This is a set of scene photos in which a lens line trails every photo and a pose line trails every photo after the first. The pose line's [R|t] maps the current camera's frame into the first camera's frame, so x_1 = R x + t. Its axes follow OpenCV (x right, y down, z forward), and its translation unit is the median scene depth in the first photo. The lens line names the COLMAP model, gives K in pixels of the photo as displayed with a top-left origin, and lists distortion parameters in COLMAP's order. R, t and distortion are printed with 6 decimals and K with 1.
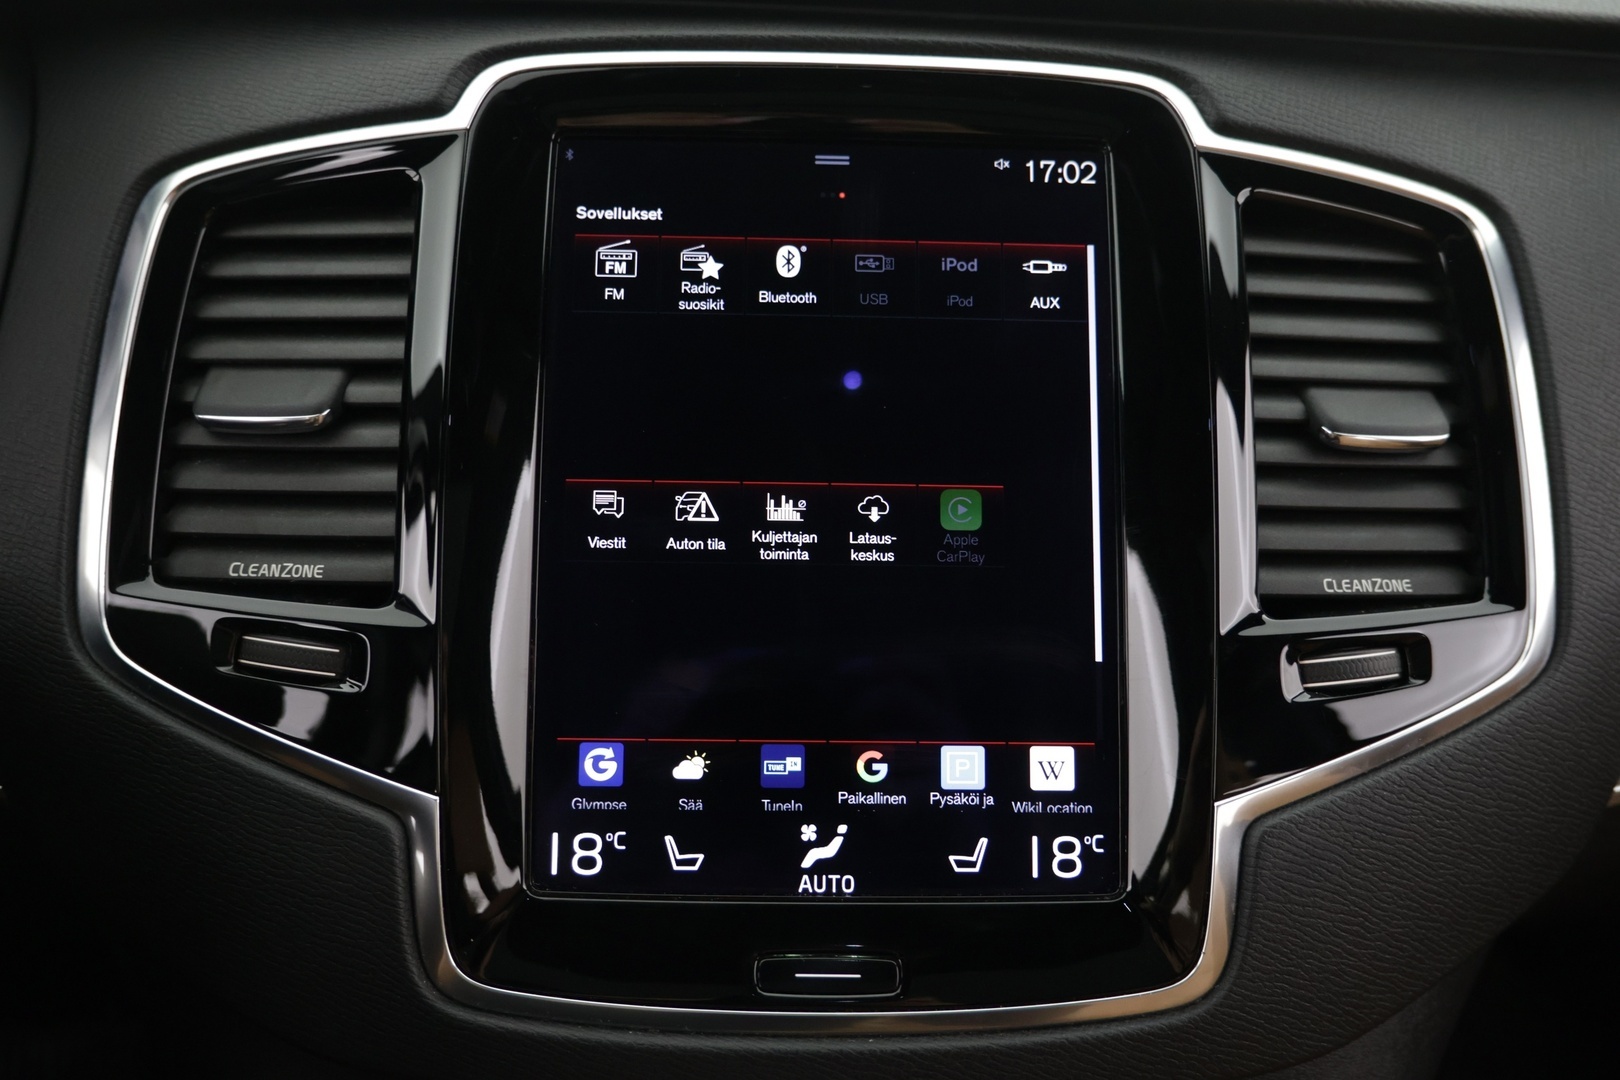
lens RADIAL K [[1380.7, 0, 810.0], [0, 1380.7, 540.0], [0, 0, 1]] dist [-0.011410, -0.001400]
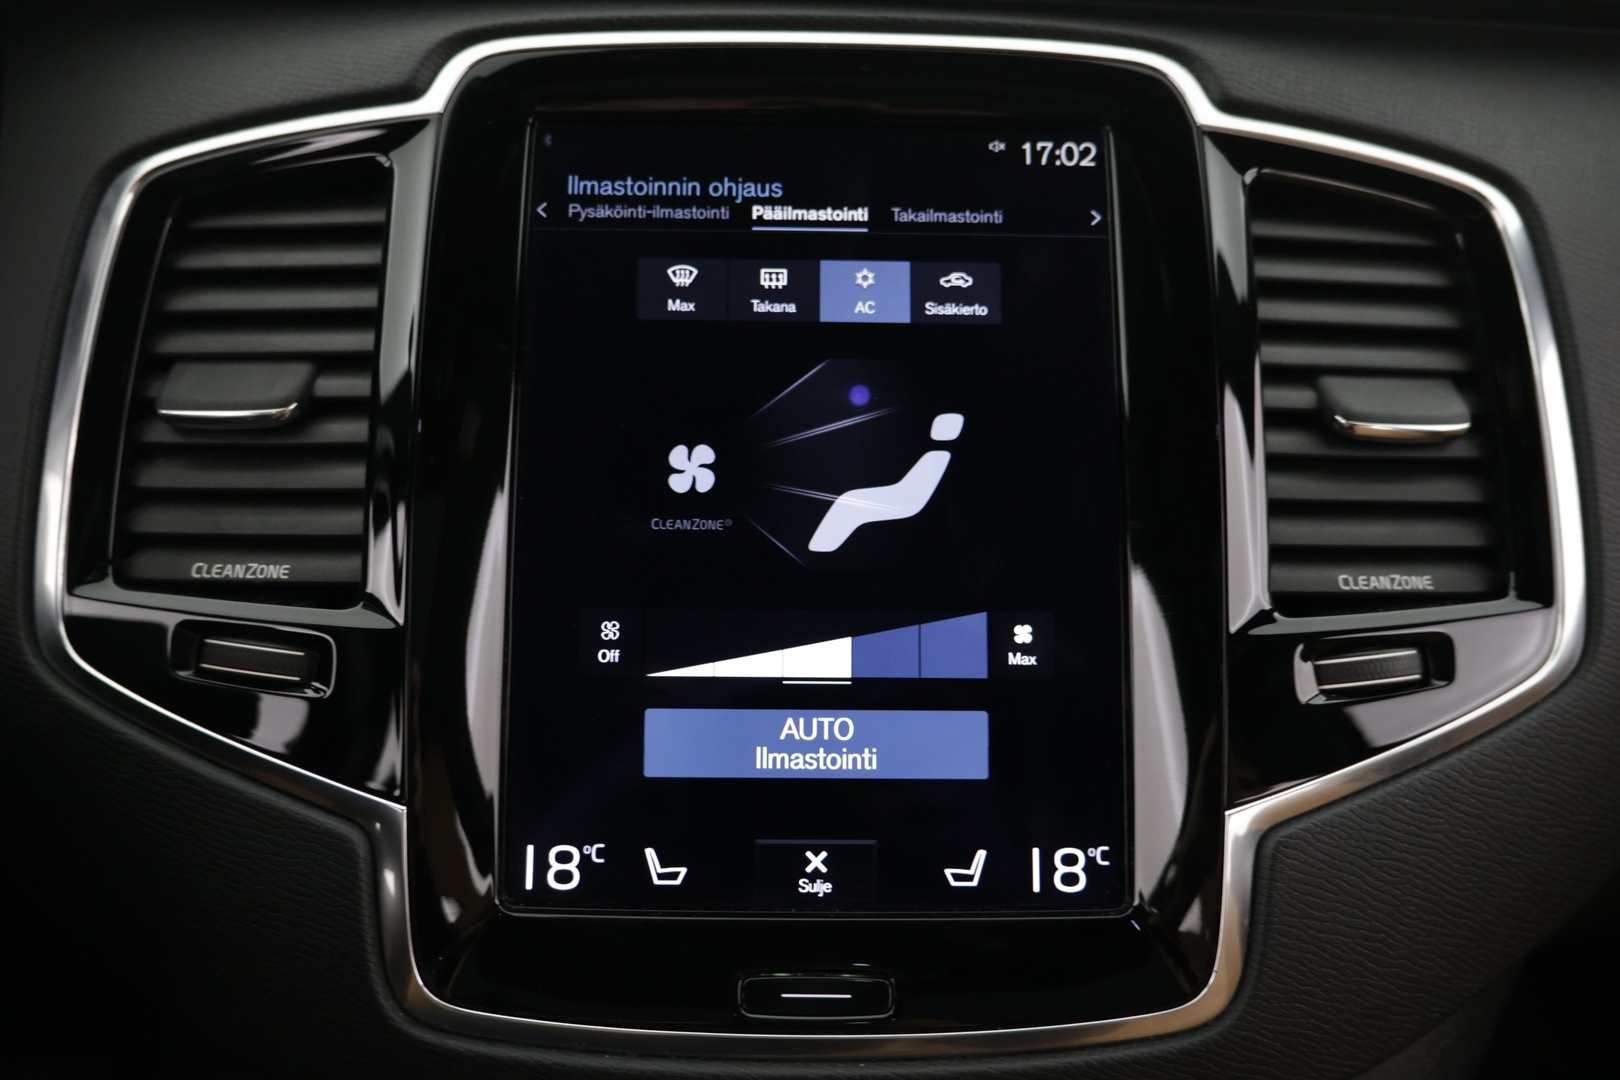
lens RADIAL K [[1373.7, 0, 810.0], [0, 1373.7, 540.0], [0, 0, 1]] dist [-0.013932, 0.005407]
pose [[0.999898, -0.005004, -0.013393, 0.021776], [0.004733, 0.999785, -0.020205, 0.021746], [0.013491, 0.020139, 0.999706, 0.052410]]
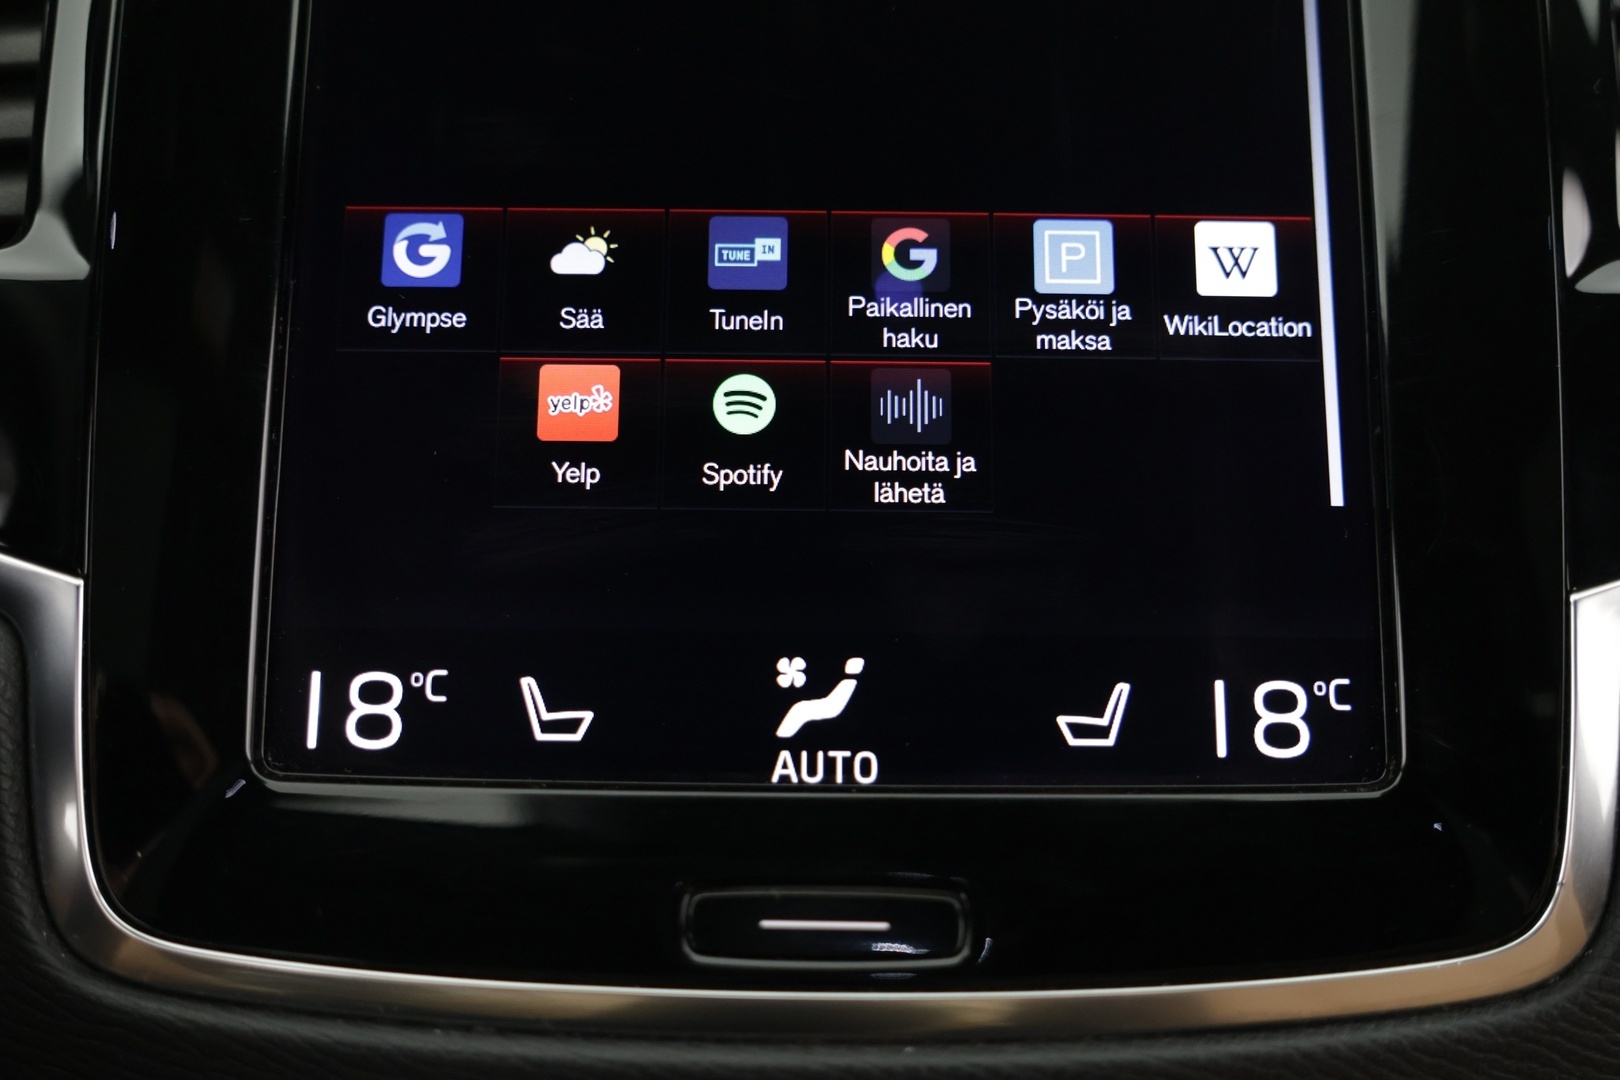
lens RADIAL K [[1746.4, 0, 810.0], [0, 1746.4, 540.0], [0, 0, 1]] dist [-0.017988, 0.030256]
pose [[0.999585, -0.005991, -0.028164, 0.025508], [0.004214, 0.998022, -0.062723, 0.203485], [0.028484, 0.062579, 0.997633, 0.327125]]
